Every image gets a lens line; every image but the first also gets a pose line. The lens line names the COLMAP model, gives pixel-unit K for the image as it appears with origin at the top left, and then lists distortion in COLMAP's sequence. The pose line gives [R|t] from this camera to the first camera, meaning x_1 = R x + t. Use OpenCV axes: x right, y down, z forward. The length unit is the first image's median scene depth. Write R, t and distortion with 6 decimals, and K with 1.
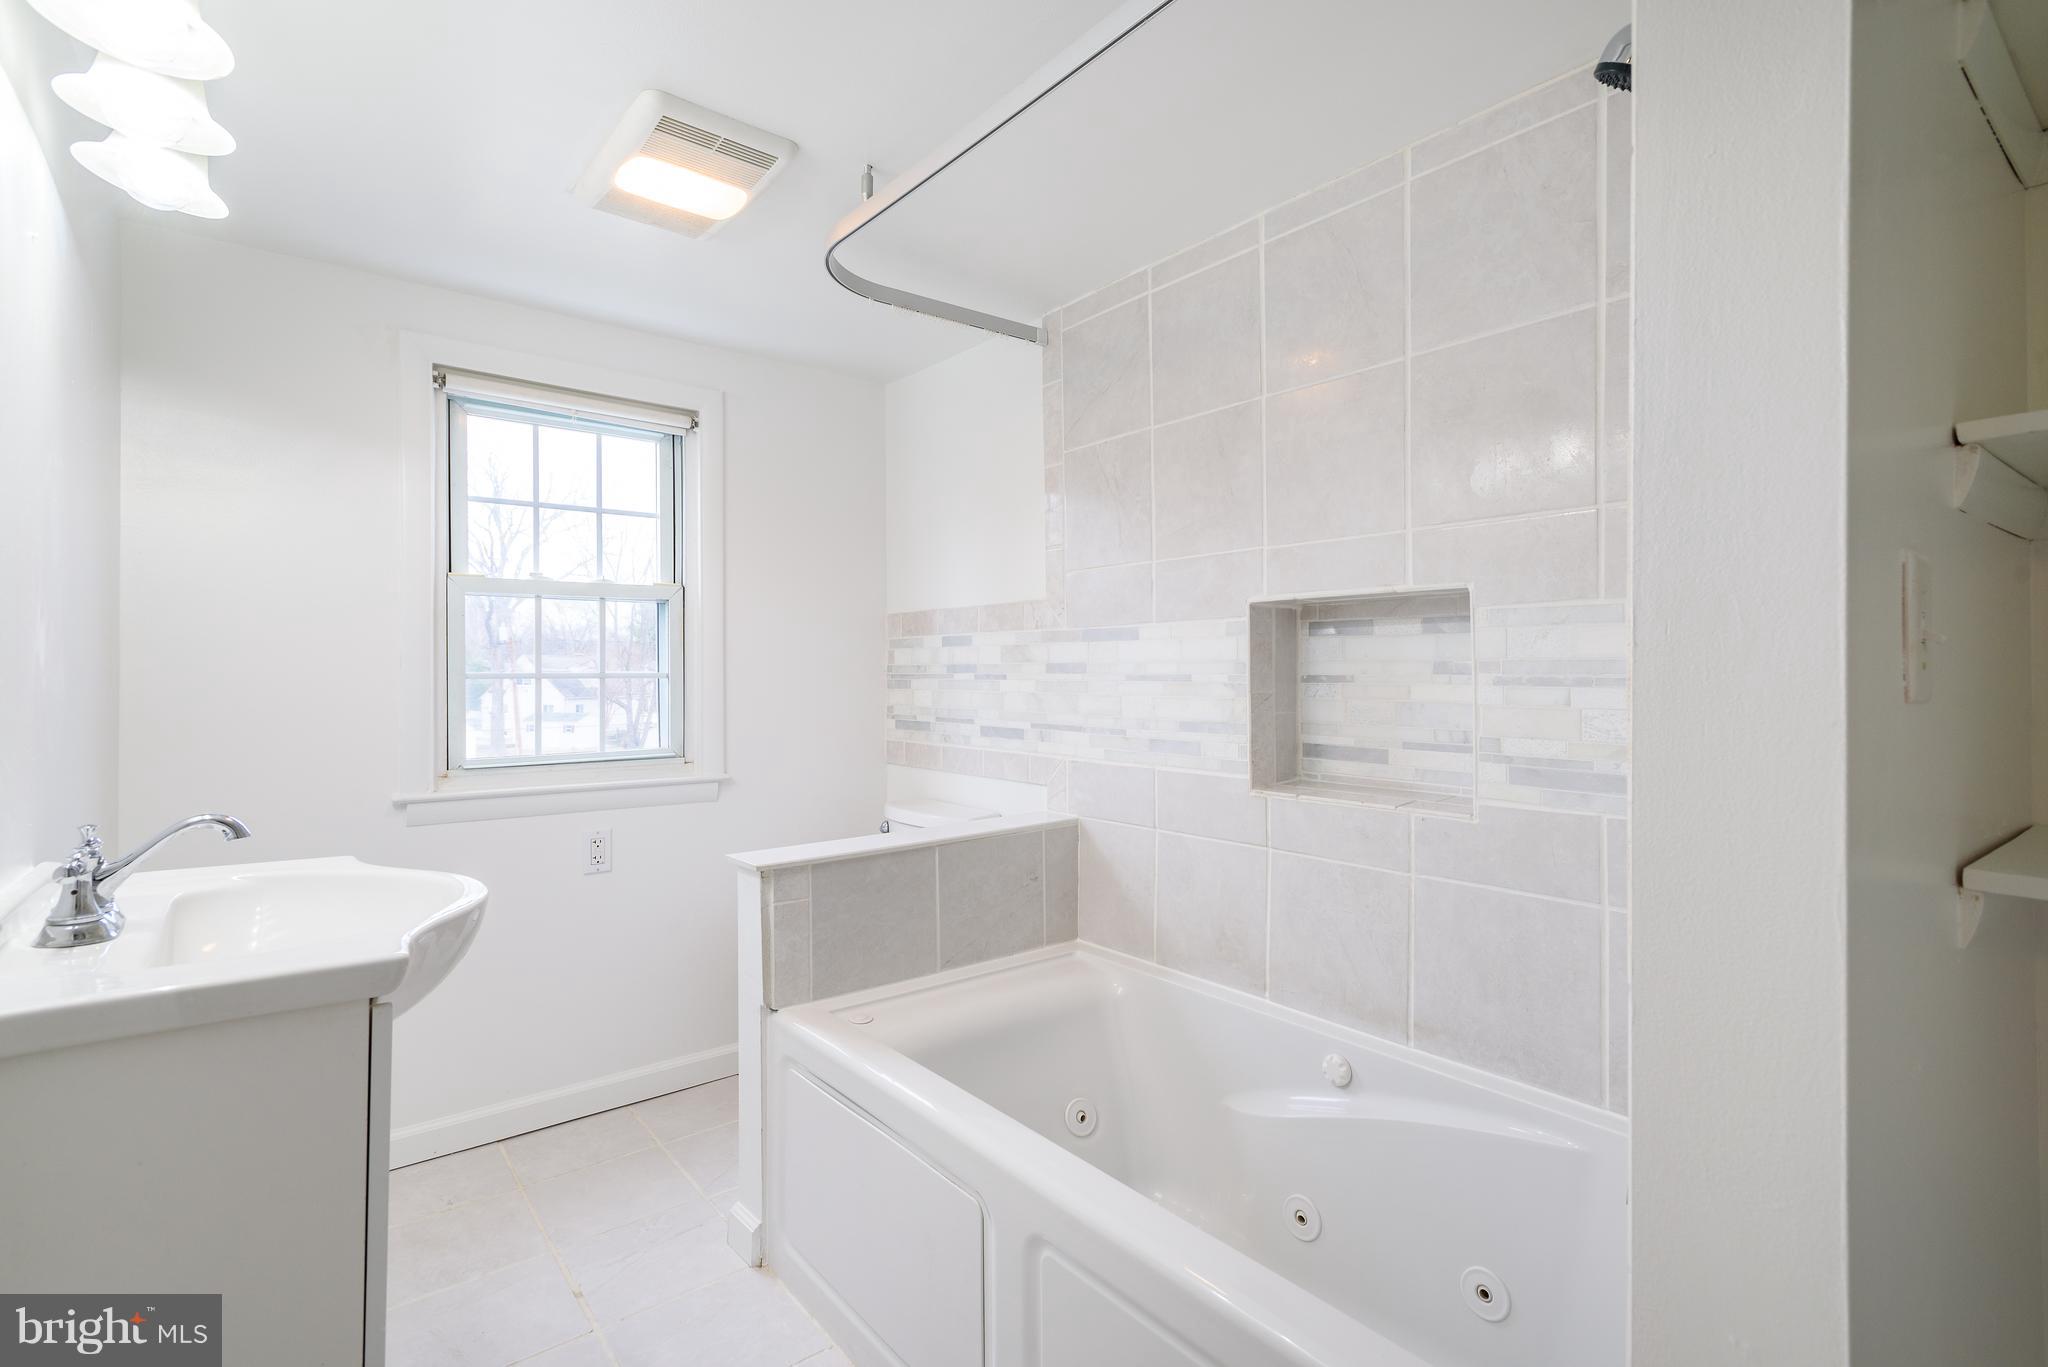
lens RADIAL K [[995.5, 0, 1024.9], [0, 995.5, 675.7], [0, 0, 1]] dist [-0.029439, -0.000474]
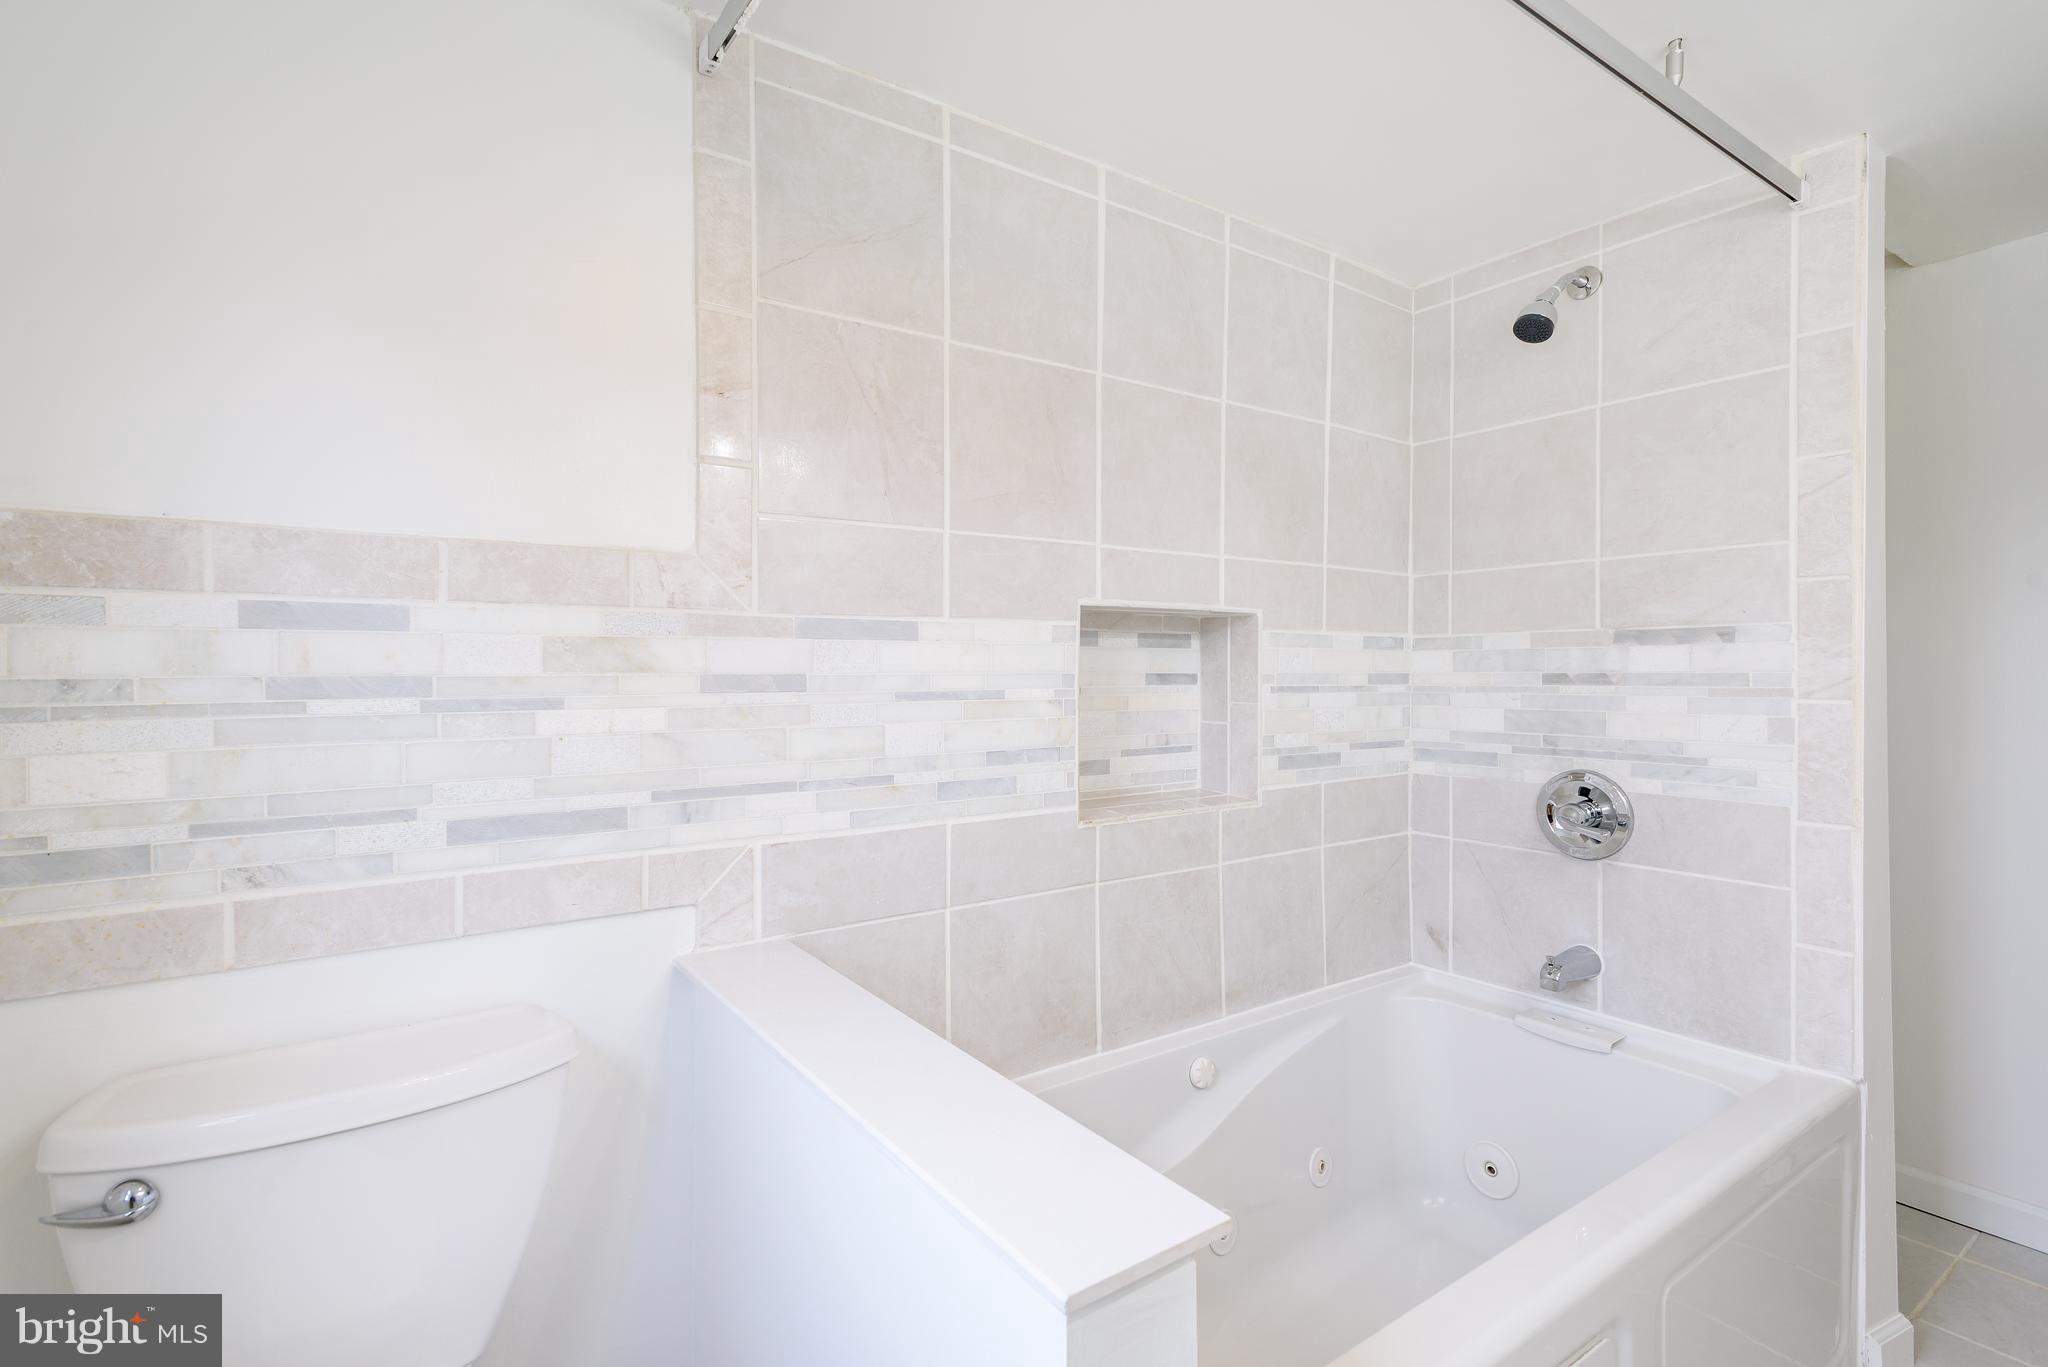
lens RADIAL K [[979.7, 0, 1022.7], [0, 979.7, 678.4], [0, 0, 1]] dist [-0.001996, -0.000255]
pose [[0.039049, -0.009054, 0.999196, -0.494117], [0.006109, 0.999942, 0.008822, -0.013996], [-0.999219, 0.005759, 0.039102, 0.804475]]
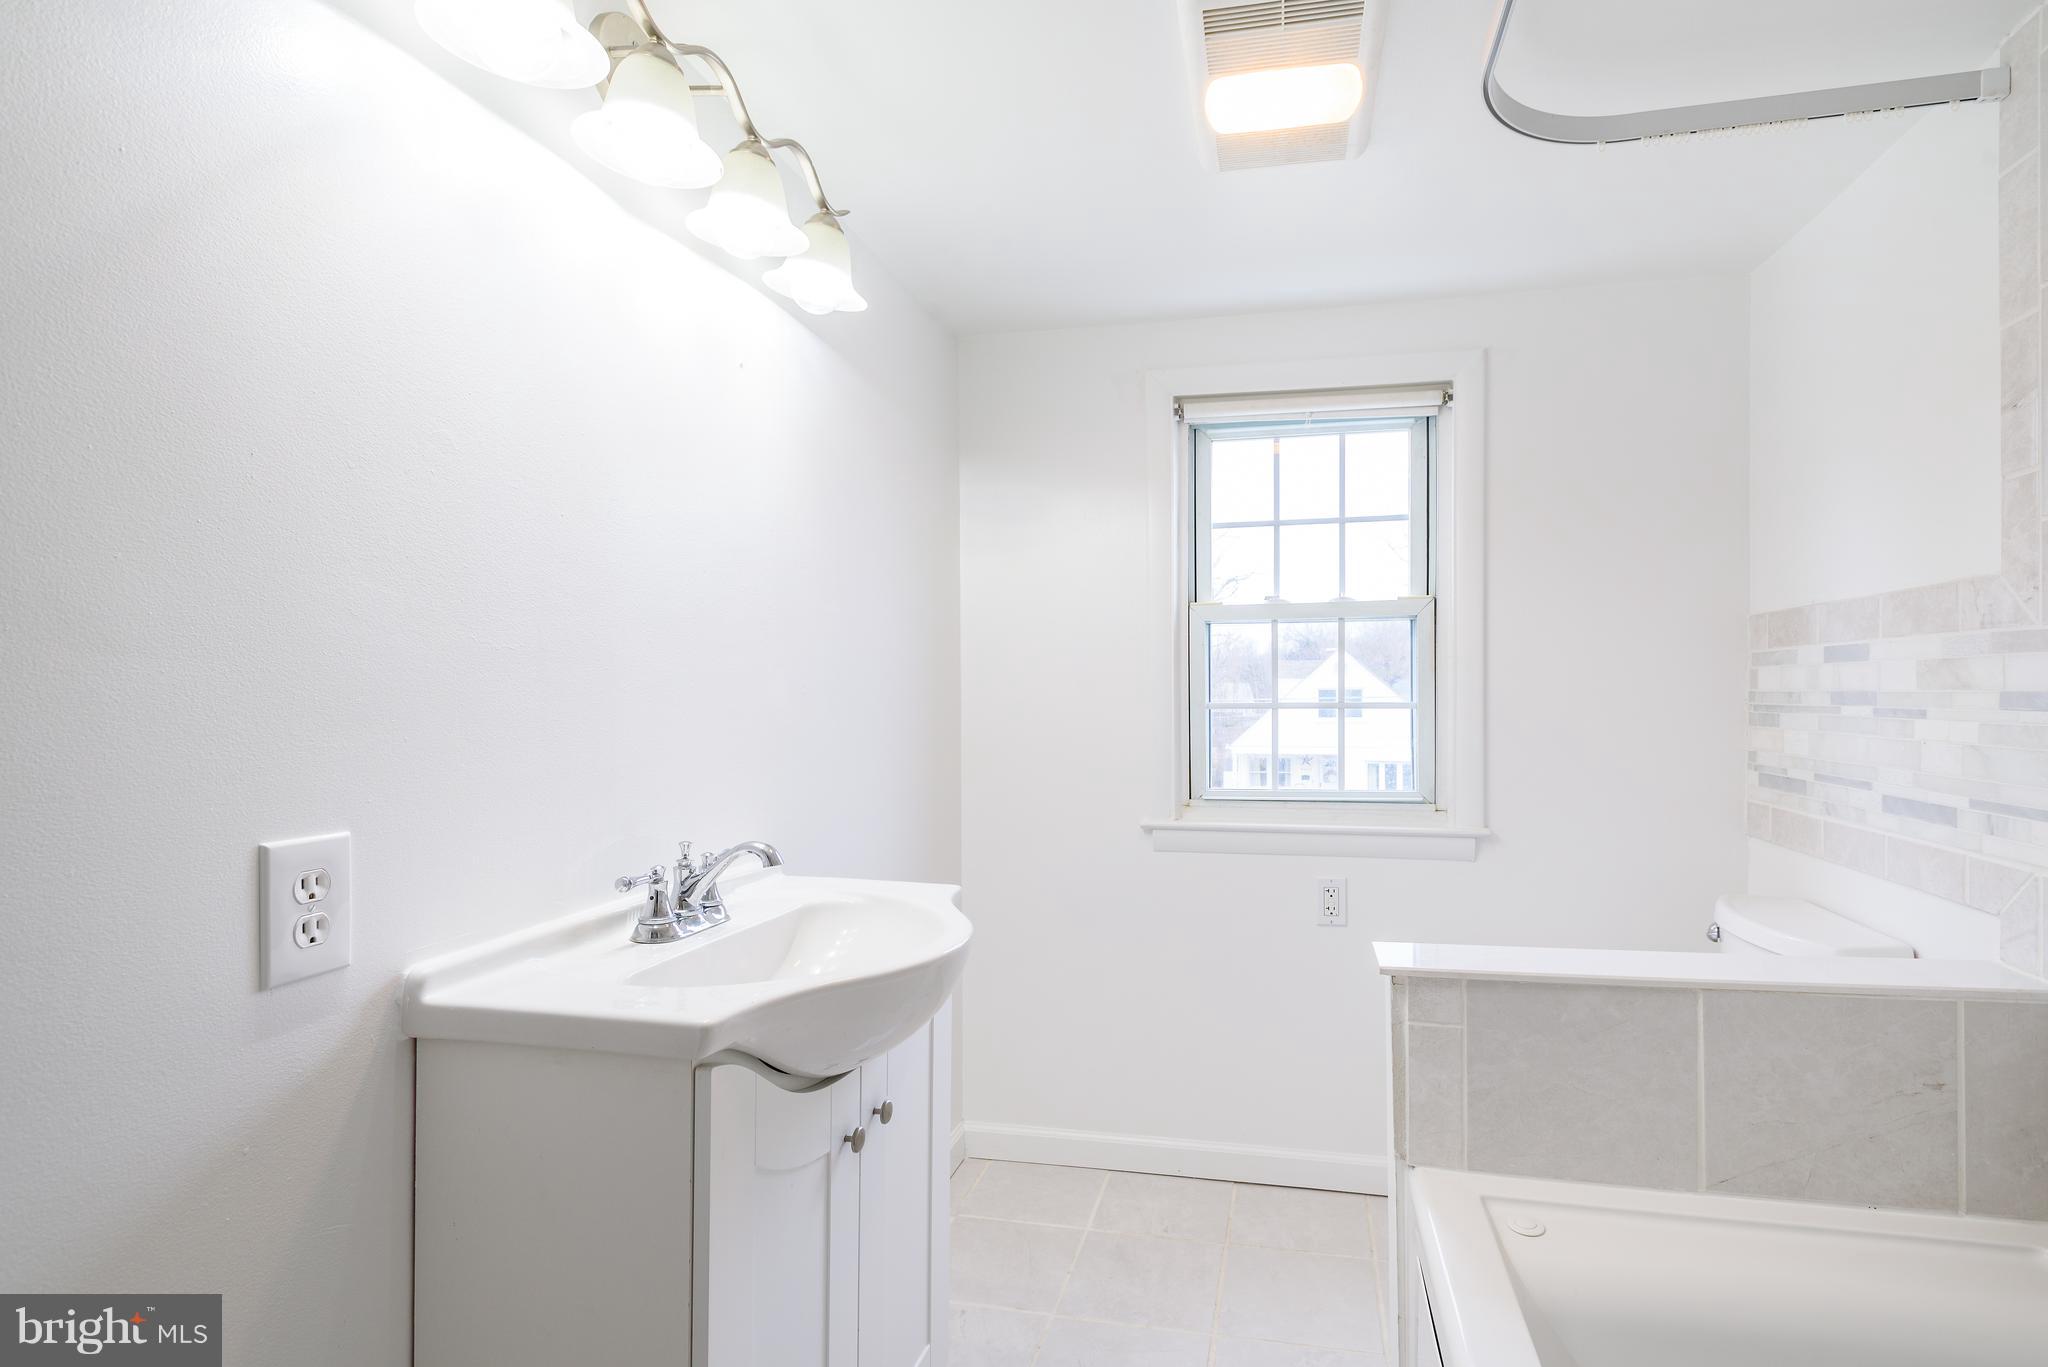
lens RADIAL K [[997.2, 0, 1047.1], [0, 997.2, 712.5], [0, 0, 1]] dist [-0.003328, -0.000845]
pose [[0.614200, 0.012992, -0.789044, 0.128662], [0.003476, 0.999810, 0.019168, -0.013179], [0.789143, -0.014515, 0.614038, 0.259415]]
